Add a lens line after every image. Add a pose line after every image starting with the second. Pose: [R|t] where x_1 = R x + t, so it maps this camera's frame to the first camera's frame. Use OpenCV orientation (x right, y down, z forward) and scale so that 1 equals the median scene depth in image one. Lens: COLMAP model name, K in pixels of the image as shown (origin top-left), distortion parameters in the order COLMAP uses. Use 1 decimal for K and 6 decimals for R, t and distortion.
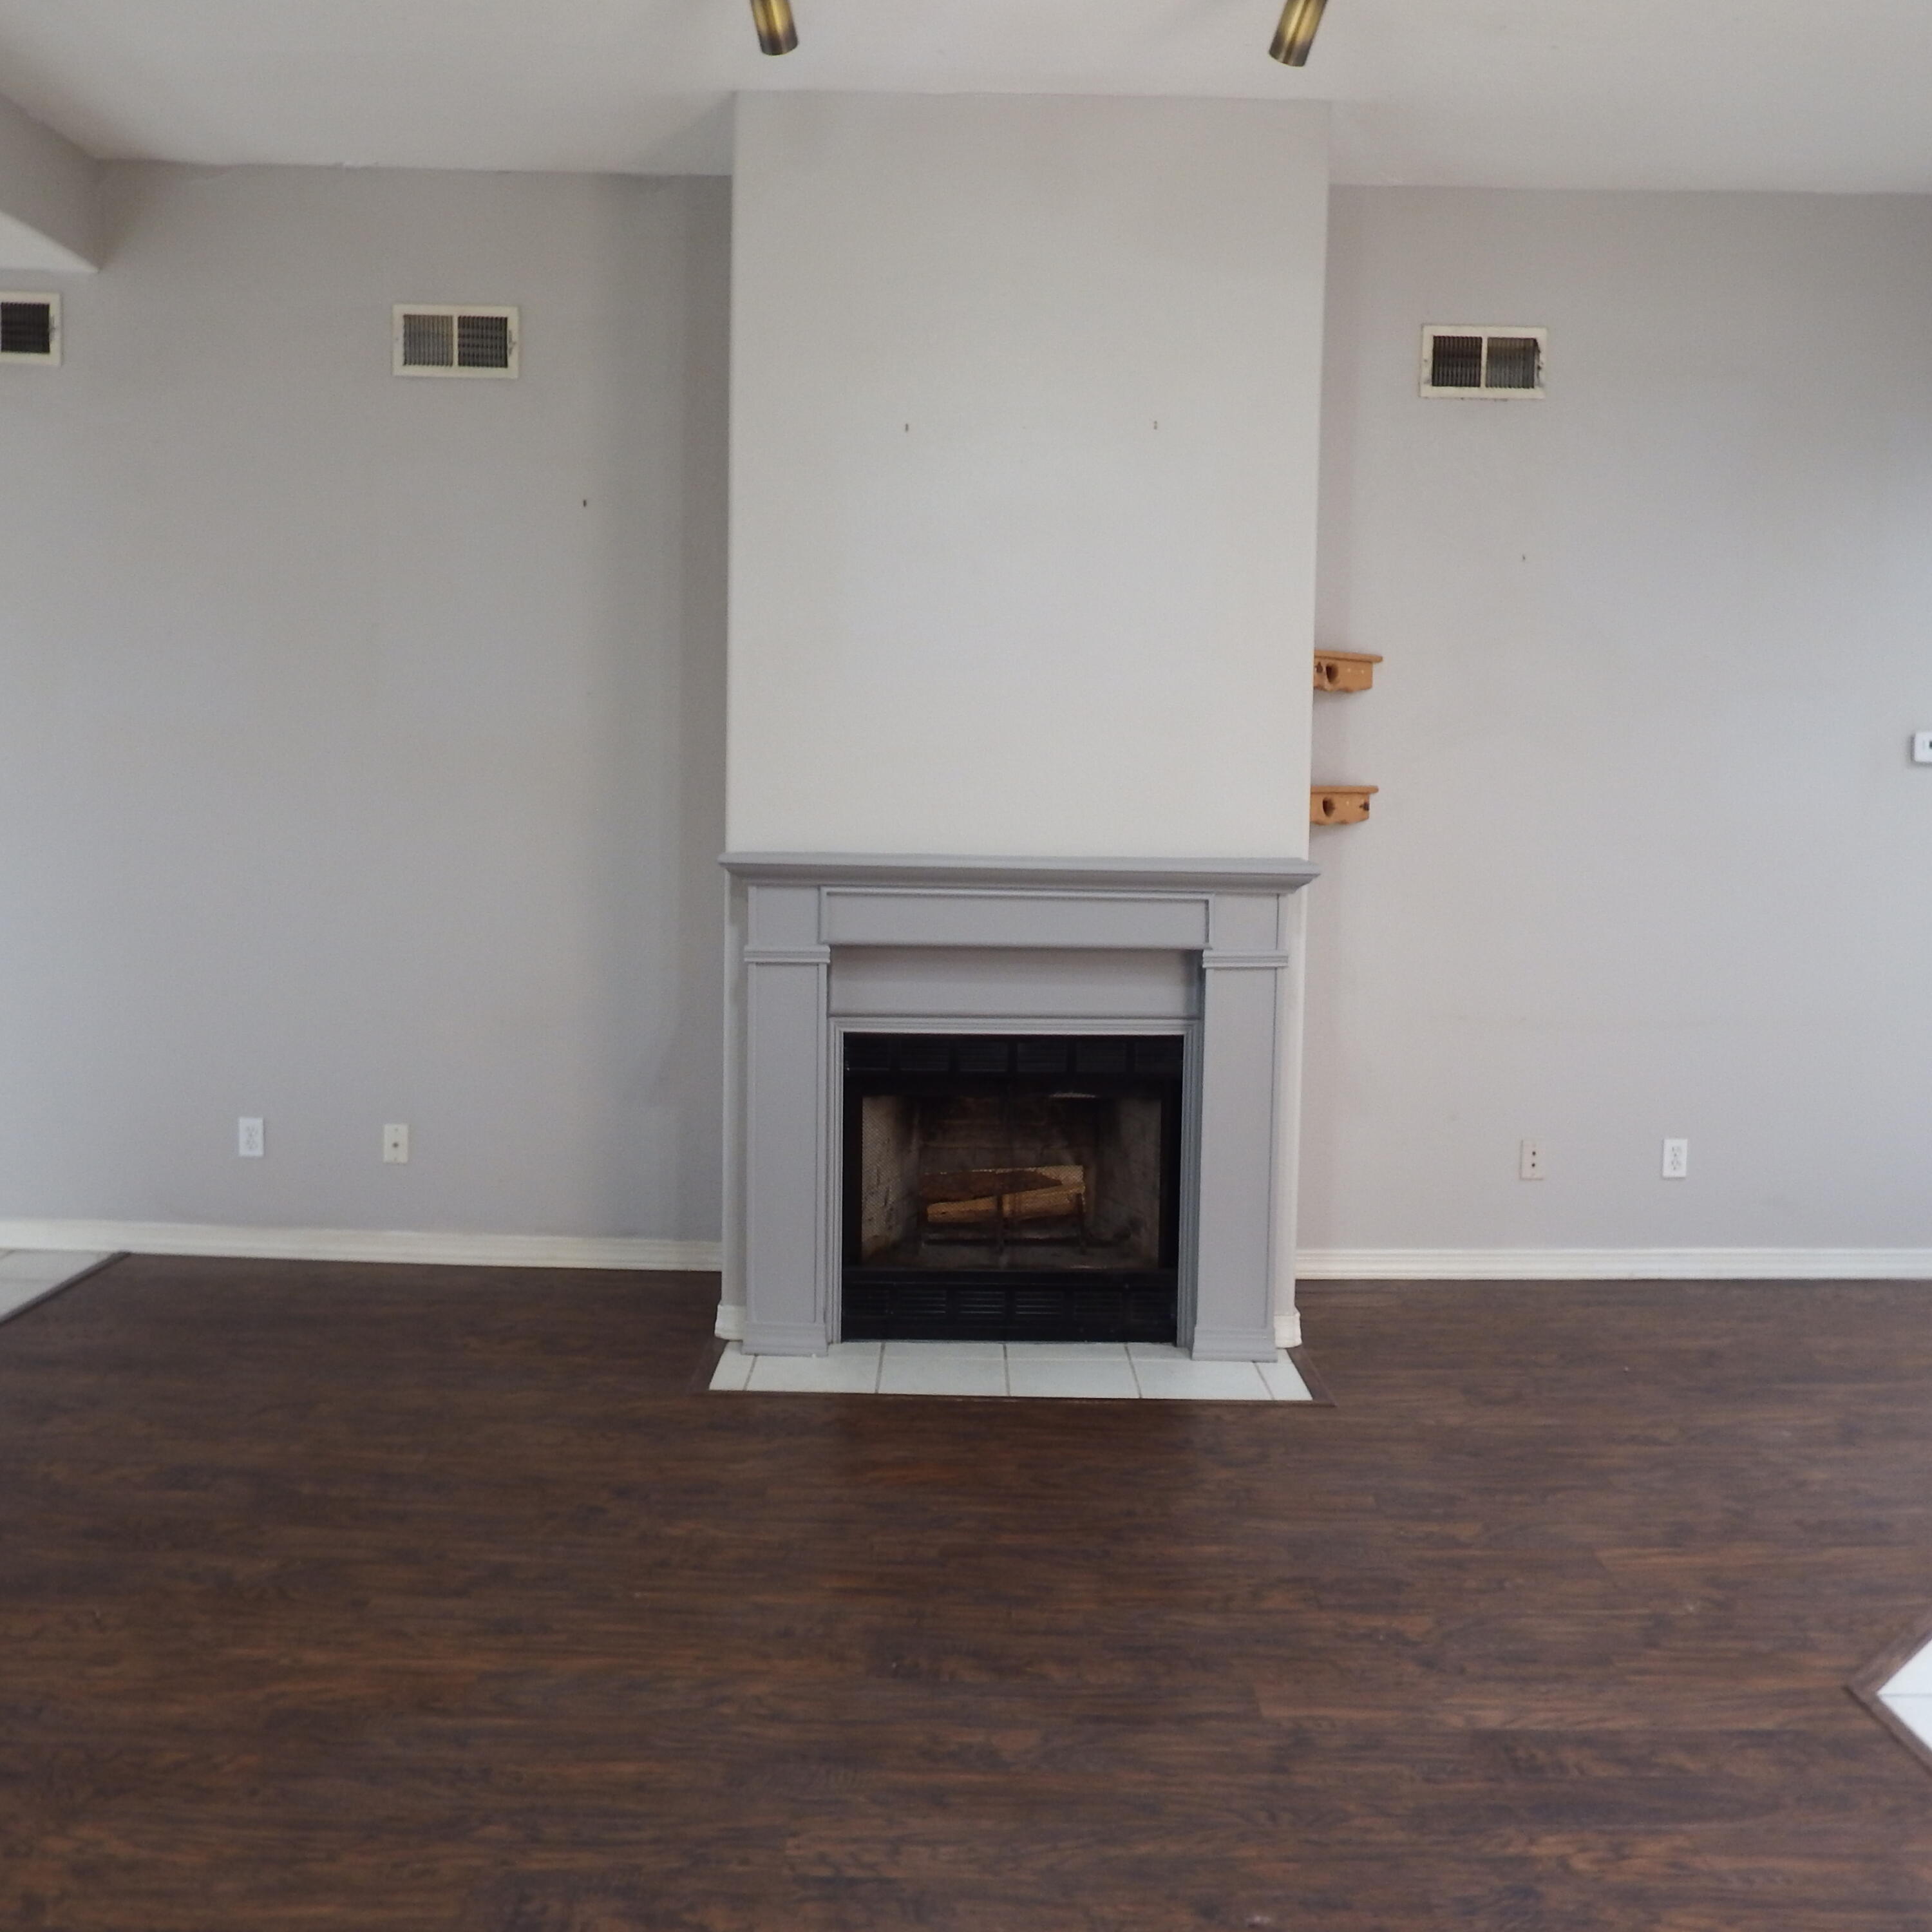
lens RADIAL K [[1928.9, 0, 966.0], [0, 1928.9, 966.0], [0, 0, 1]] dist [-0.003812, 0.002545]
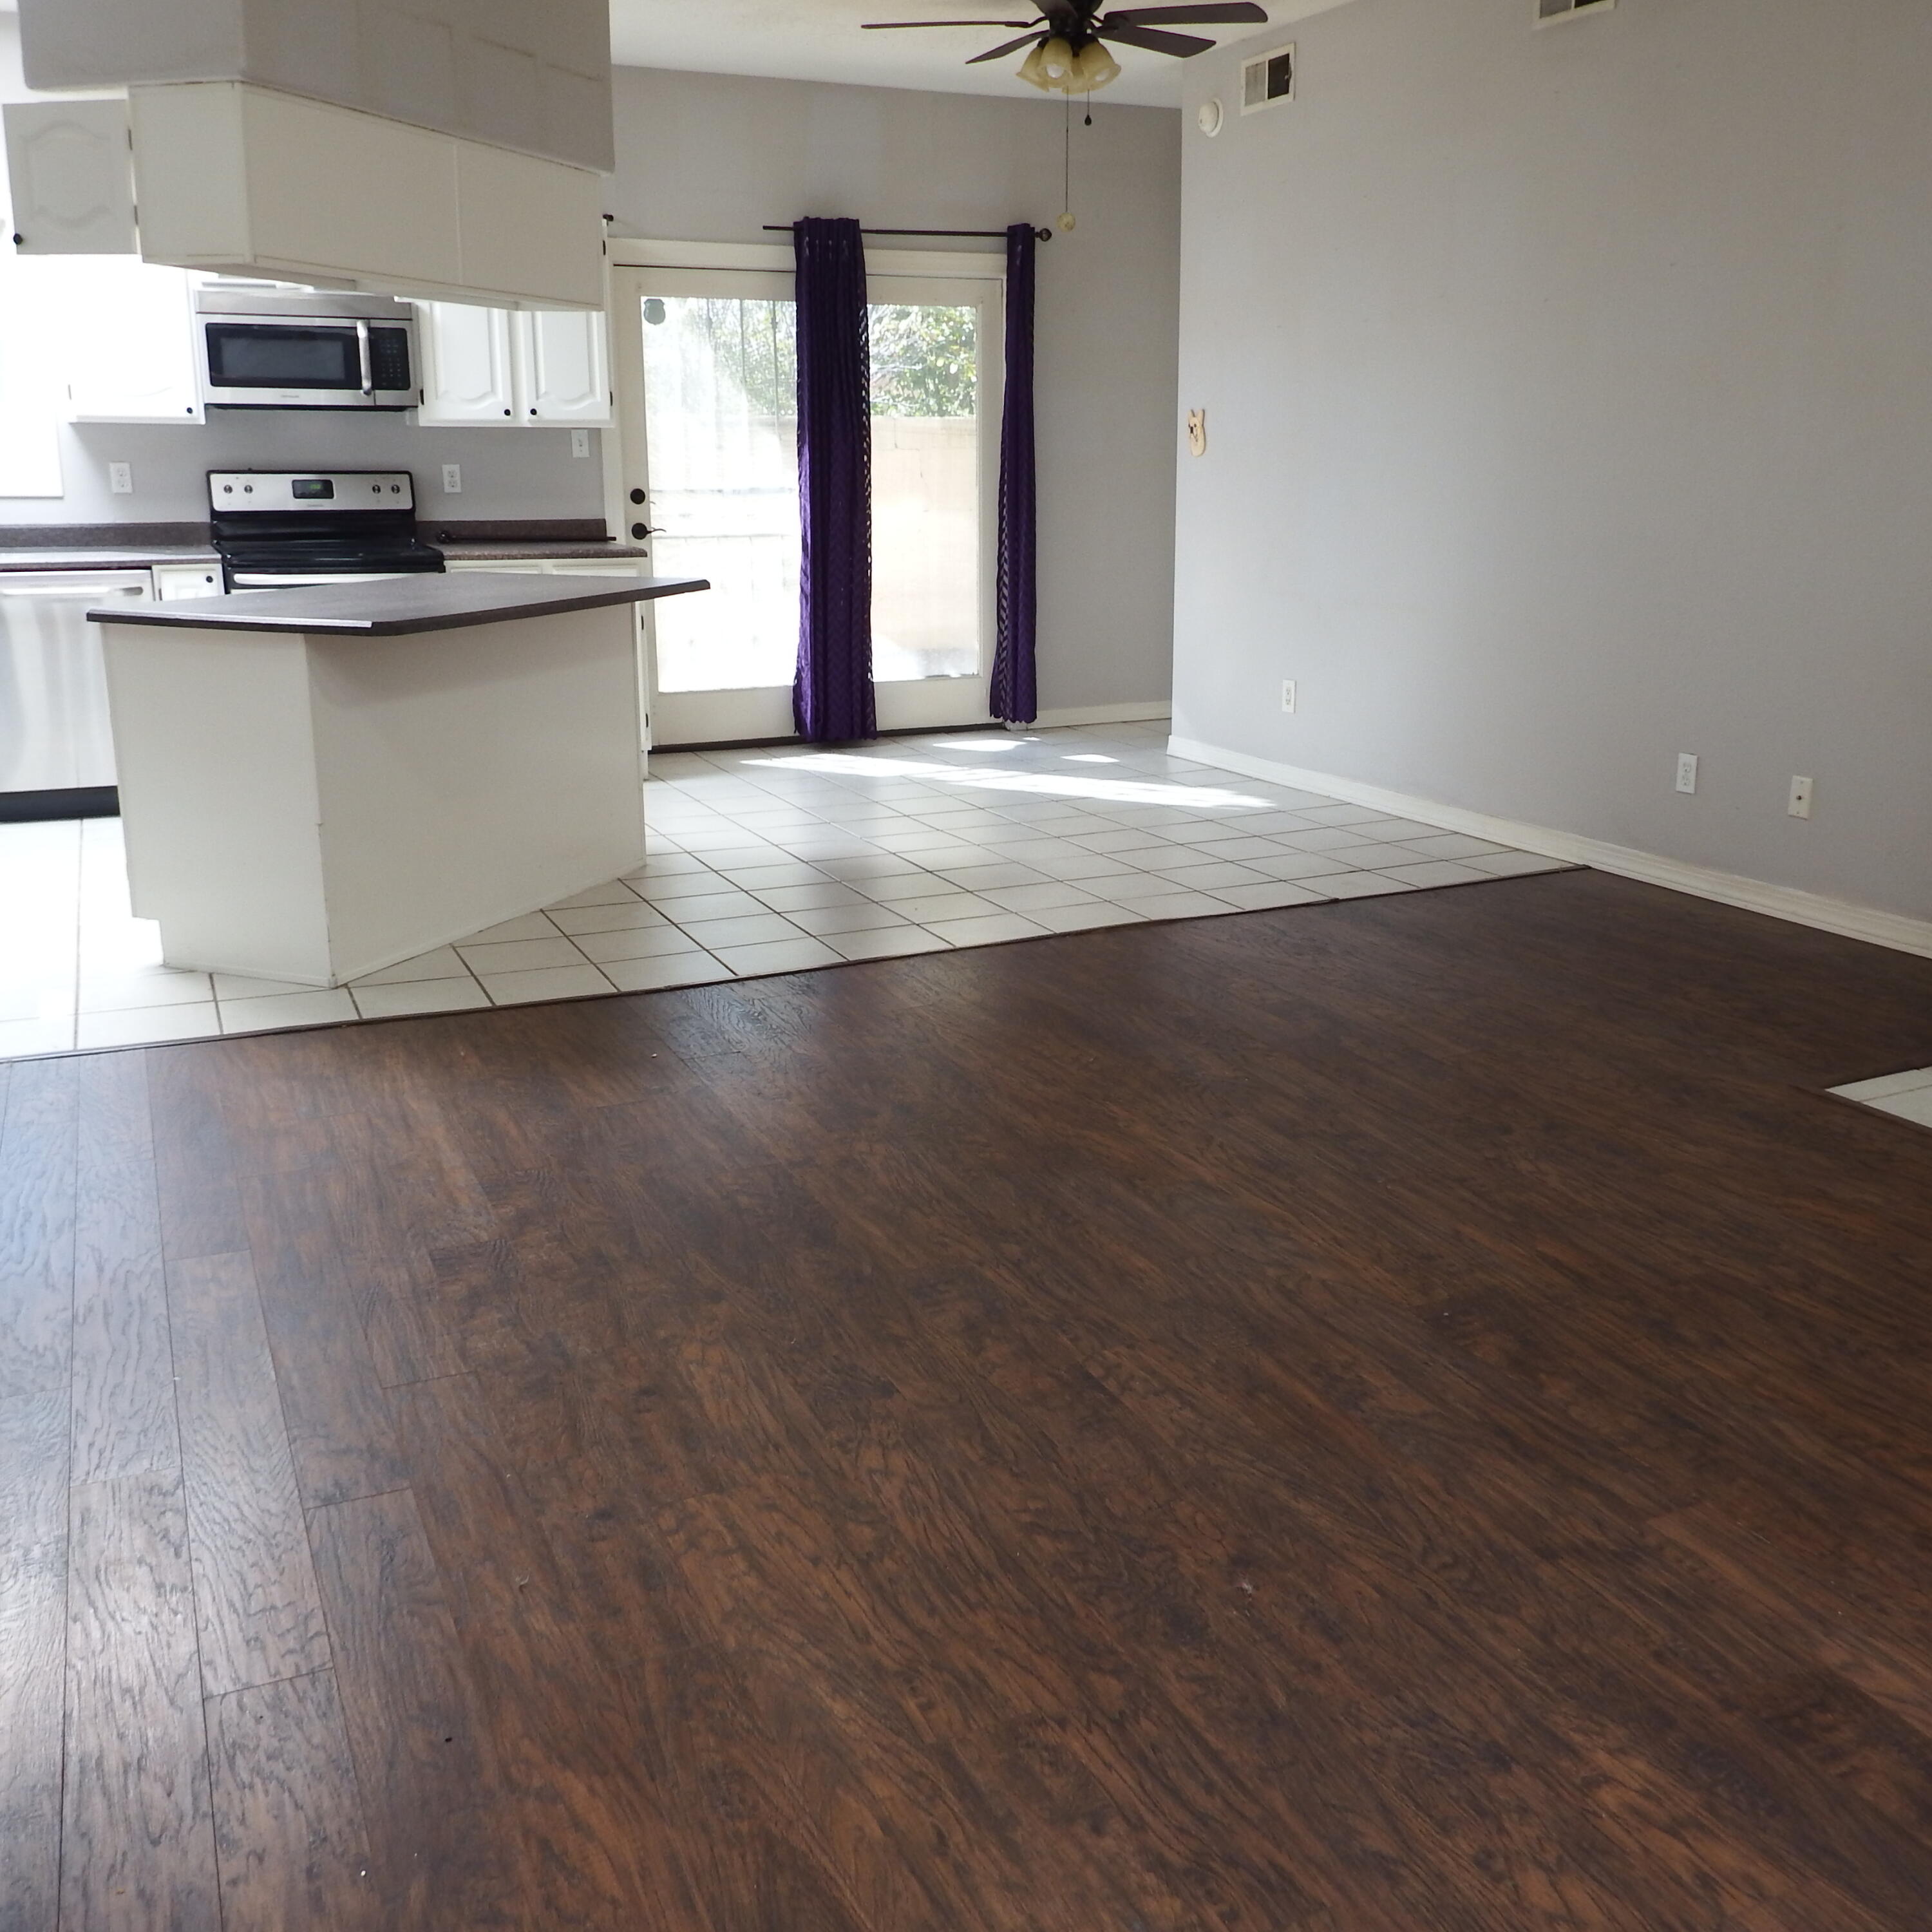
lens RADIAL K [[1928.9, 0, 966.0], [0, 1928.9, 966.0], [0, 0, 1]] dist [-0.003812, 0.002545]
pose [[0.340894, 0.196028, -0.919437, 0.732509], [-0.047087, 0.980351, 0.191557, 0.016688], [0.938922, -0.022007, 0.343426, 0.441266]]
